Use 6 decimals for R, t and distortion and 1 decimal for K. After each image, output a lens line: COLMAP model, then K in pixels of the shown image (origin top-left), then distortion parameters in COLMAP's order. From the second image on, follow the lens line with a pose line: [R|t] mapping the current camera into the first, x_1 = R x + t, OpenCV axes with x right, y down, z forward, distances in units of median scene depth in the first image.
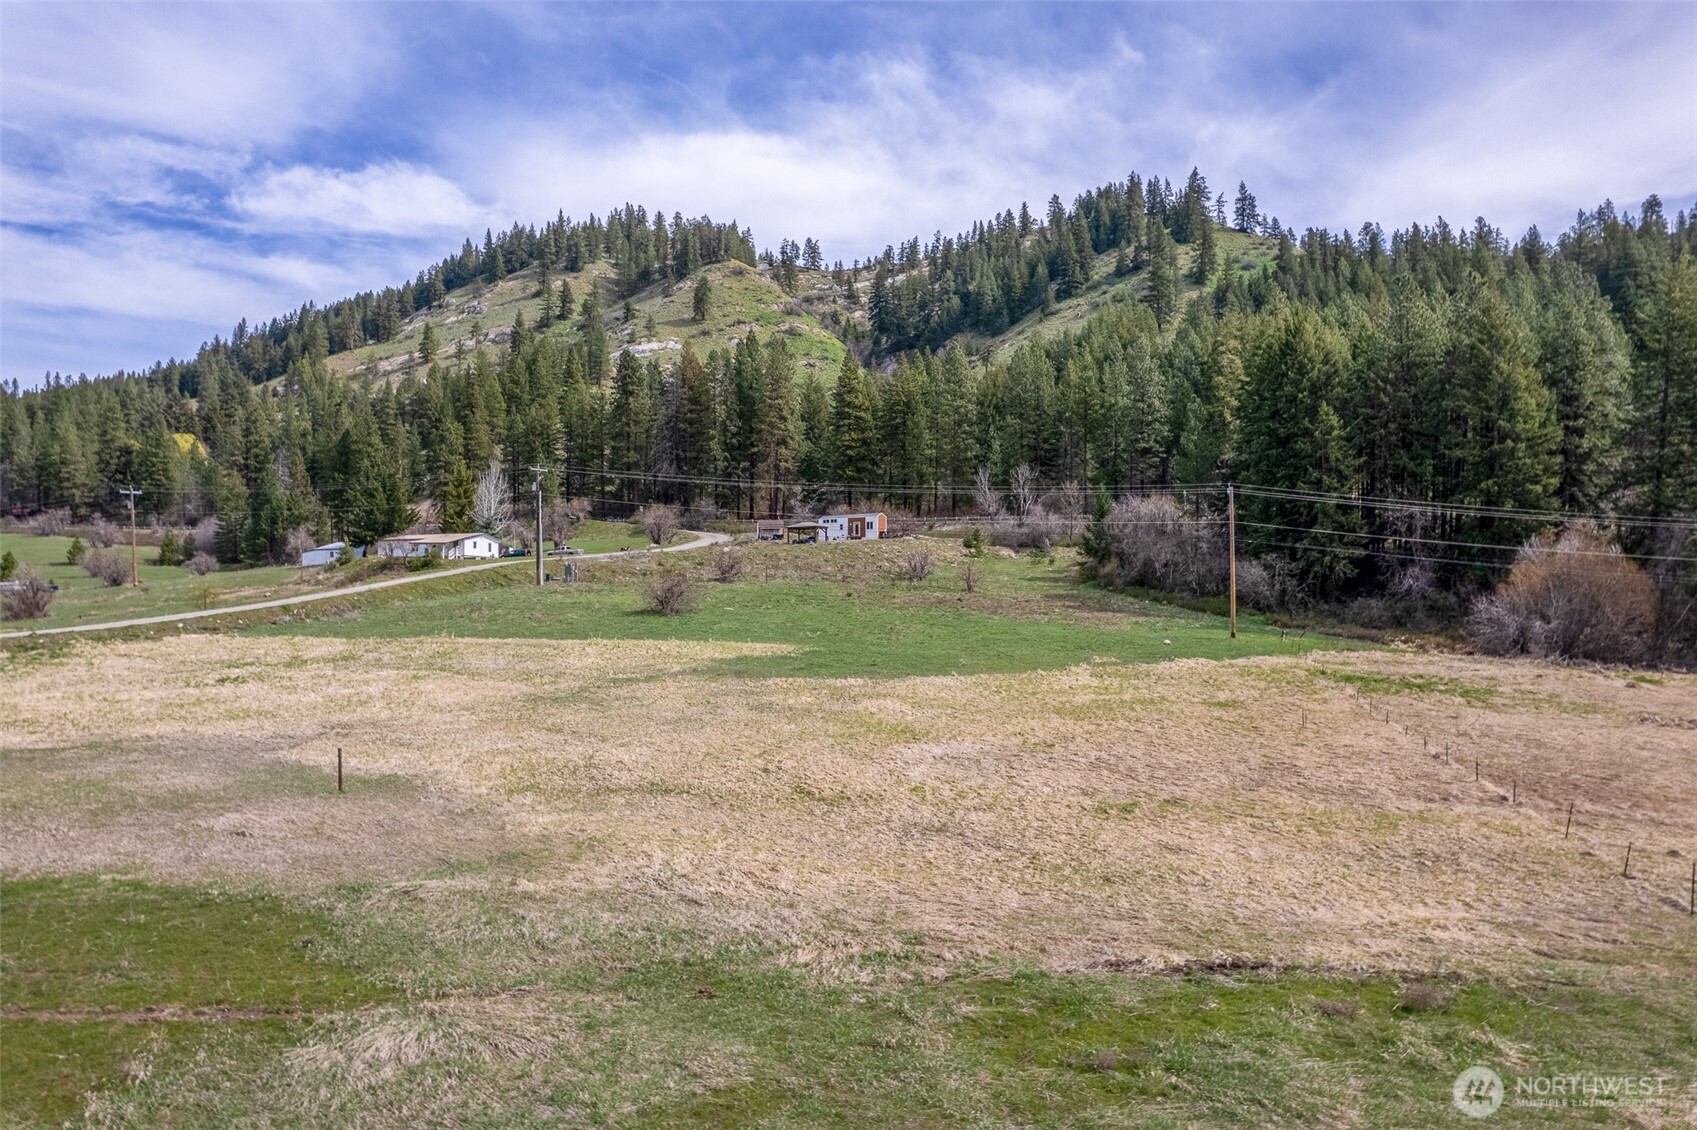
lens RADIAL K [[1069.4, 0, 858.9], [0, 1069.4, 561.9], [0, 0, 1]] dist [-0.021000, 0.002599]
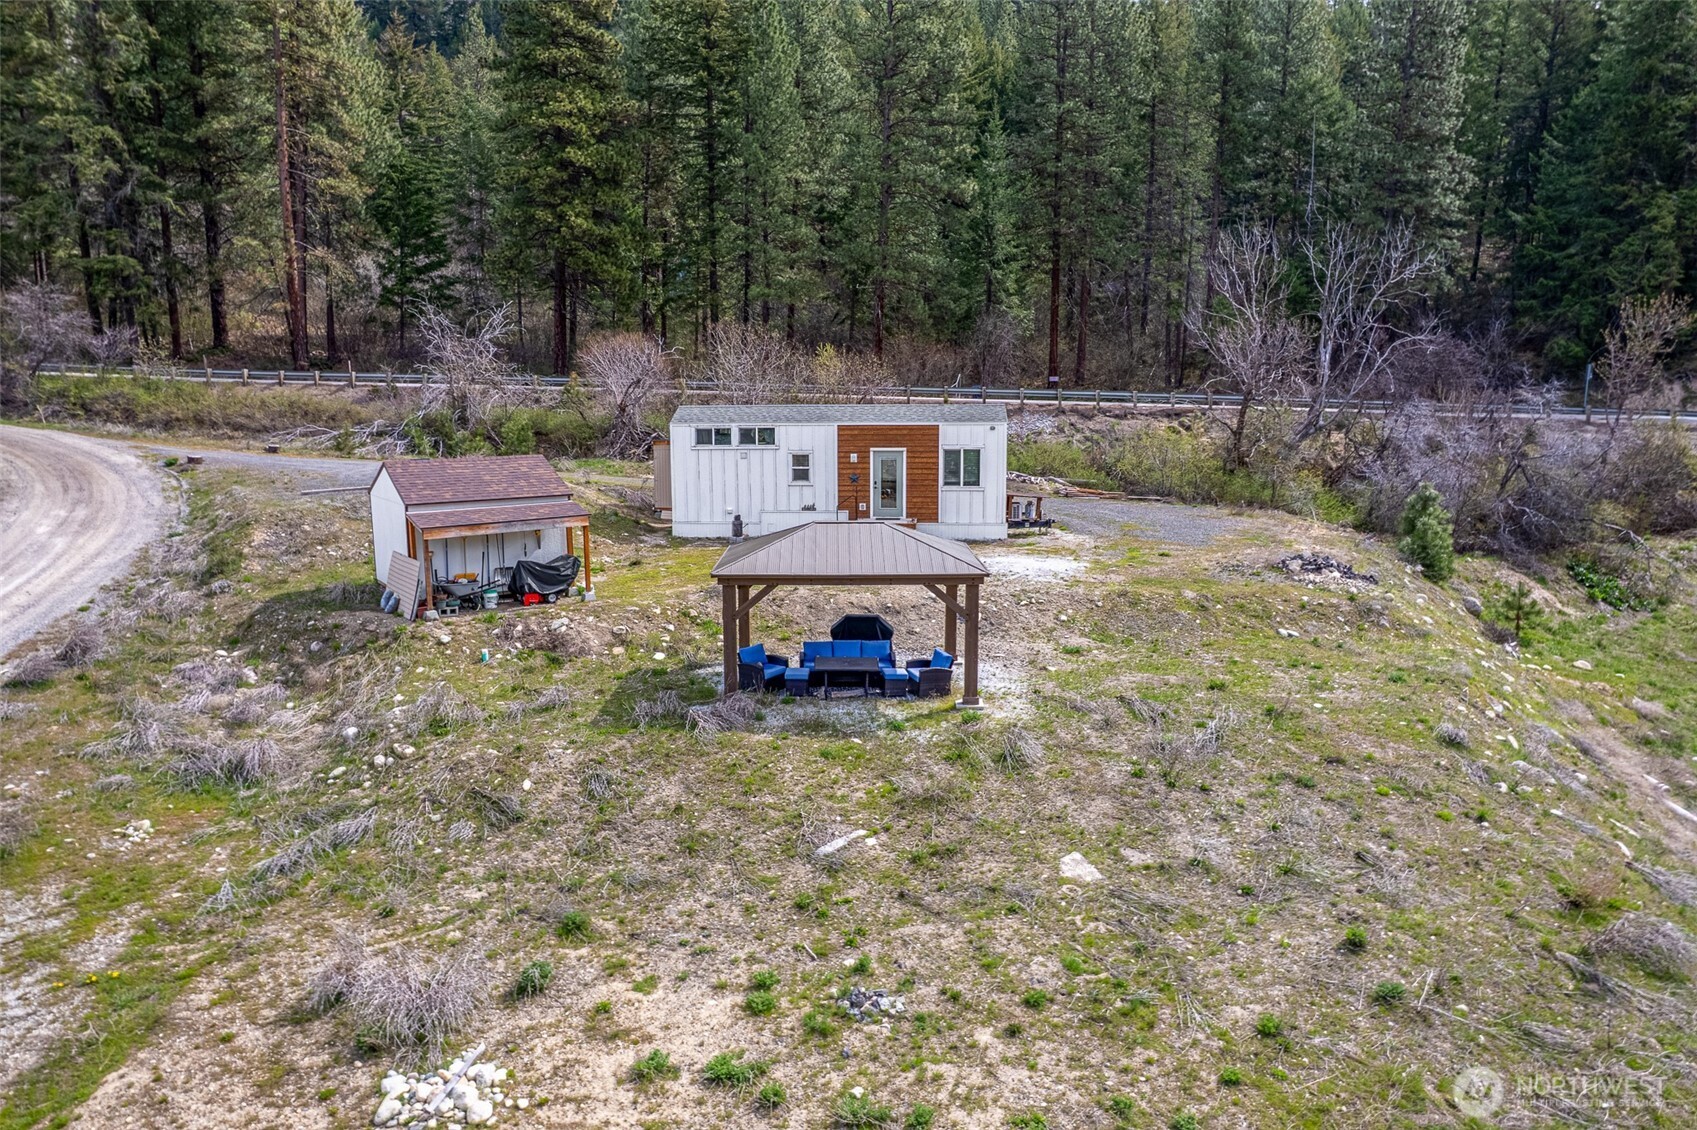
lens RADIAL K [[1069.4, 0, 858.9], [0, 1069.4, 561.9], [0, 0, 1]] dist [-0.021000, 0.002599]
pose [[0.892635, -0.053121, 0.447638, -0.098067], [-0.025925, 0.985339, 0.168628, -0.049566], [-0.450033, -0.162128, 0.878171, 0.814685]]
